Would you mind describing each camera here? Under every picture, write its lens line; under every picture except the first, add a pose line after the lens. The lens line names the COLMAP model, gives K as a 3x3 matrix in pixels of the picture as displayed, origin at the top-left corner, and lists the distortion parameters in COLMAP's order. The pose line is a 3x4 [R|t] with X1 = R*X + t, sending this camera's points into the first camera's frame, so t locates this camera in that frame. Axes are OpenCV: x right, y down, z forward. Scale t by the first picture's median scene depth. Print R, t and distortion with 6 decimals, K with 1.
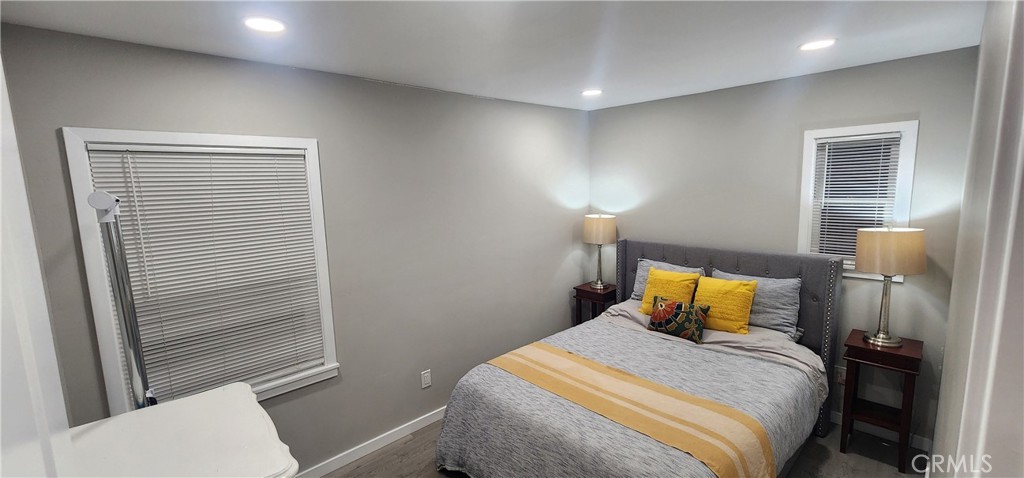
lens RADIAL K [[422.5, 0, 509.2], [0, 422.5, 243.6], [0, 0, 1]] dist [0.005016, 0.000207]
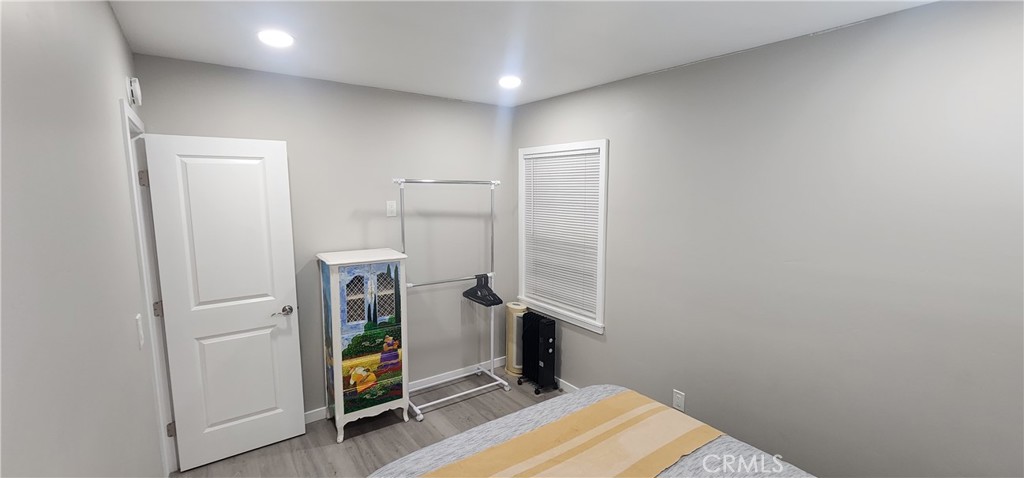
lens RADIAL K [[422.5, 0, 508.5], [0, 422.5, 240.5], [0, 0, 1]] dist [0.005016, 0.000207]
pose [[-0.125280, 0.156106, -0.979763, 0.696245], [-0.134867, 0.975697, 0.172703, -0.110152], [0.982912, 0.153774, -0.101181, 0.744520]]
